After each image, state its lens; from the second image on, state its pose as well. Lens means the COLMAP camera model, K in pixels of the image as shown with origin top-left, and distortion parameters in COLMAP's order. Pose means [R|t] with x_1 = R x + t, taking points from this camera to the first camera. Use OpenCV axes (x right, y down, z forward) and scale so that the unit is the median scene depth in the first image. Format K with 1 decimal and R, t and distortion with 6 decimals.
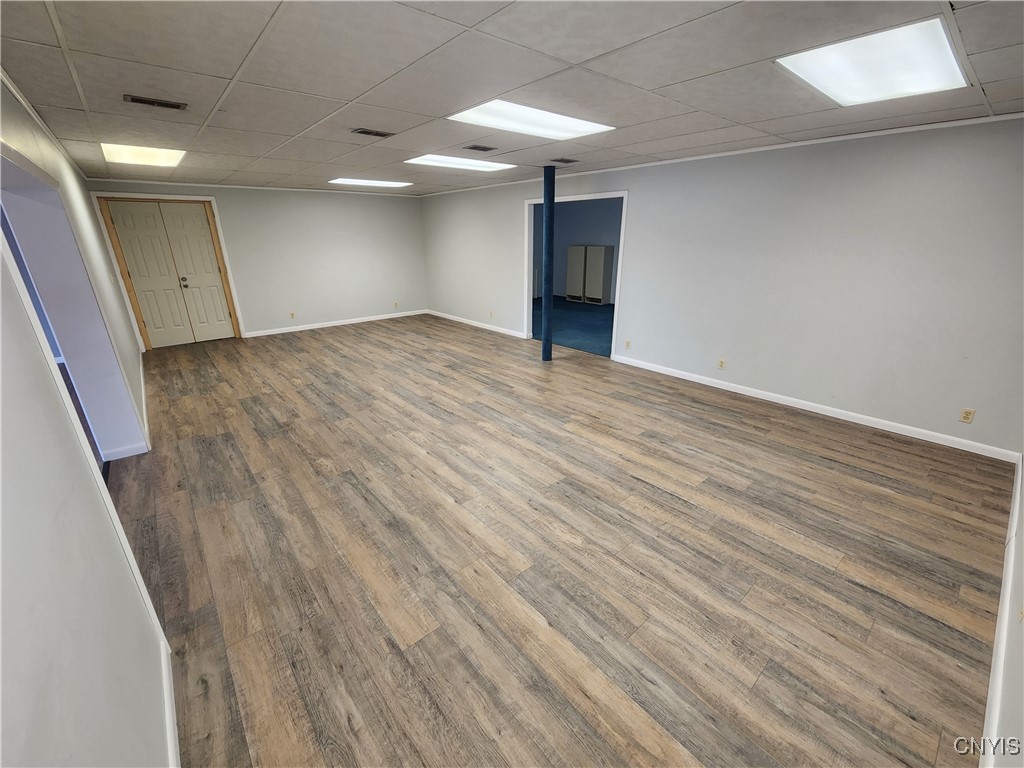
lens RADIAL K [[418.2, 0, 512.0], [0, 418.2, 384.0], [0, 0, 1]] dist [0.001453, 0.000321]
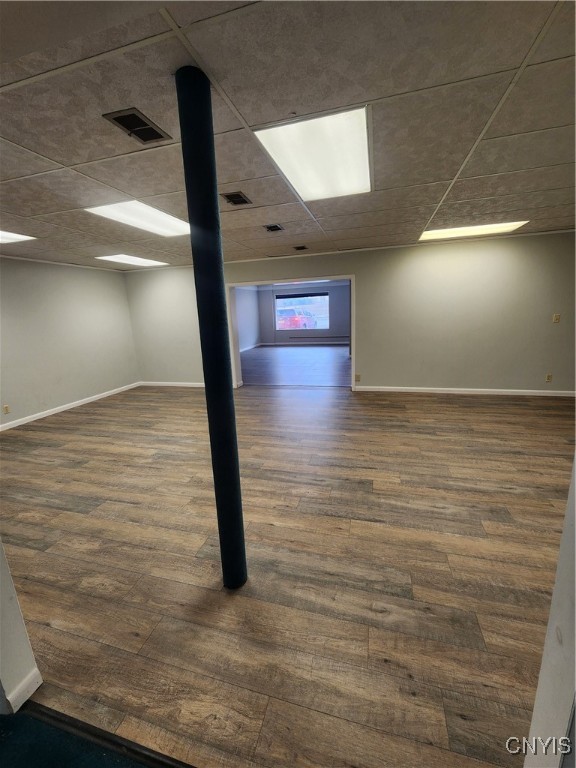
lens RADIAL K [[310.9, 0, 288.0], [0, 310.9, 384.0], [0, 0, 1]] dist [0.000863, -0.000494]
pose [[-0.828402, 0.171426, -0.533257, 0.219059], [-0.143051, 0.855699, 0.497308, -0.489887], [0.541559, 0.488254, -0.684341, 1.473176]]
